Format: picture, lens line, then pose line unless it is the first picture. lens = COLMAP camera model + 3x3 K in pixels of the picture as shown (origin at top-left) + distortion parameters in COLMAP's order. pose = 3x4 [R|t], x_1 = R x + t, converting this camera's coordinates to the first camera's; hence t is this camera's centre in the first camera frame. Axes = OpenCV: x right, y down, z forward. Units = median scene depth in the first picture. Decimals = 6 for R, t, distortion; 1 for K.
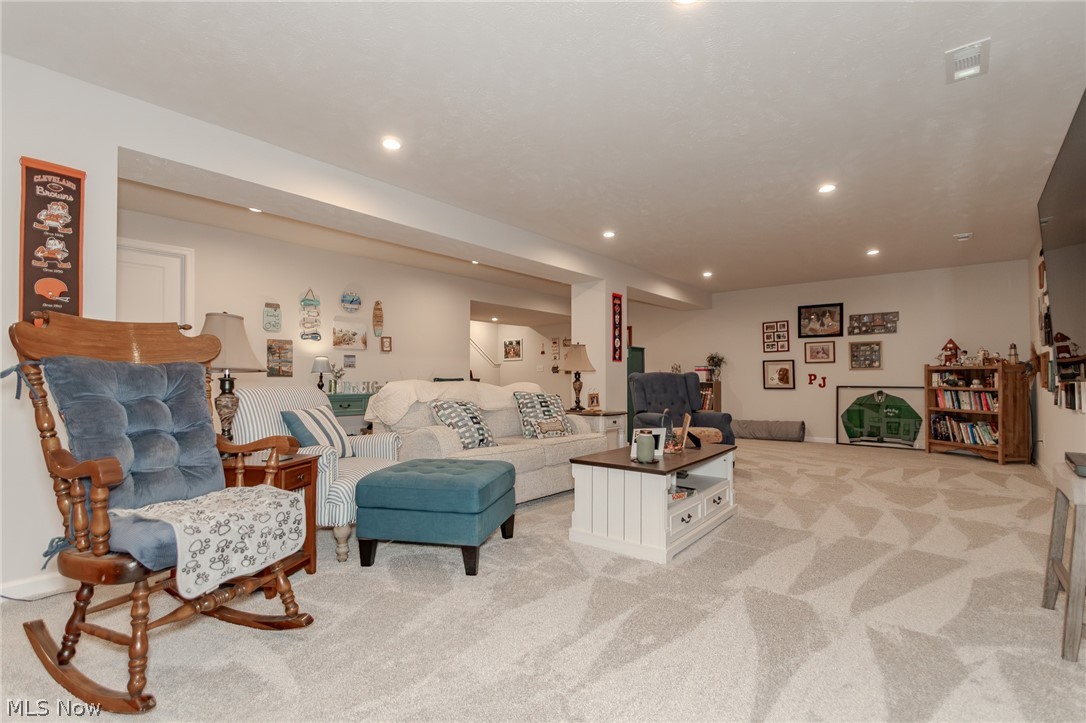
lens RADIAL K [[503.3, 0, 548.9], [0, 503.3, 367.3], [0, 0, 1]] dist [0.004965, 0.000094]
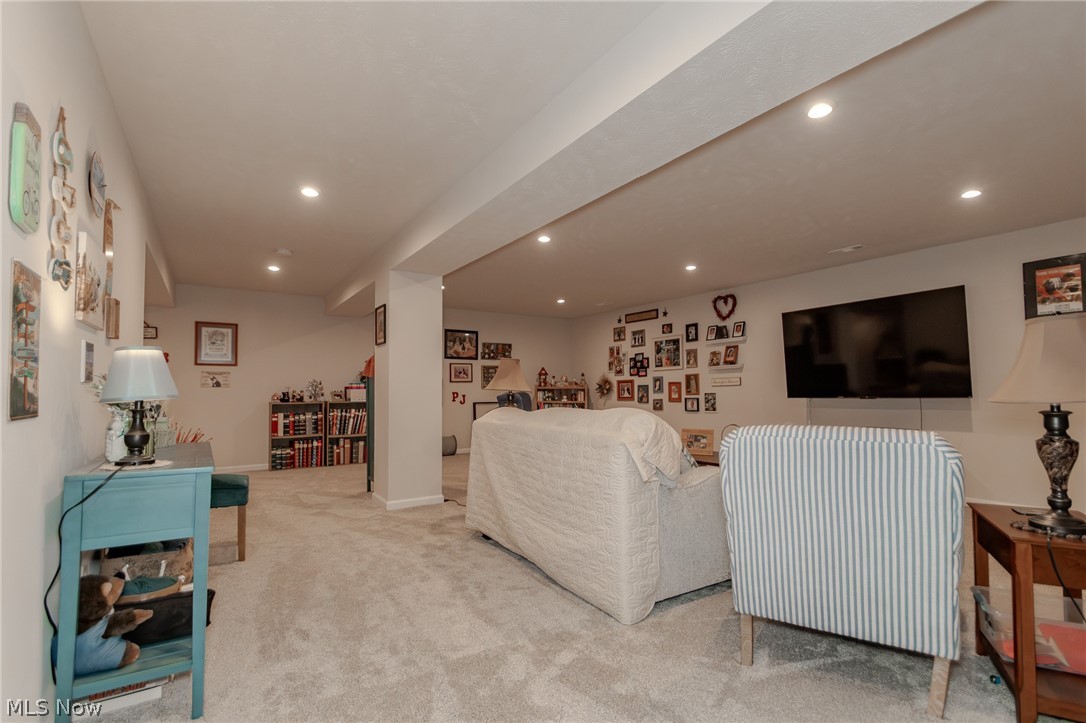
lens RADIAL K [[503.3, 0, 547.5], [0, 503.3, 367.5], [0, 0, 1]] dist [0.004965, 0.000094]
pose [[0.323668, 0.042430, 0.945219, -0.470820], [-0.014074, 0.999099, -0.040029, 0.001003], [-0.946066, -0.000347, 0.323974, 0.467805]]
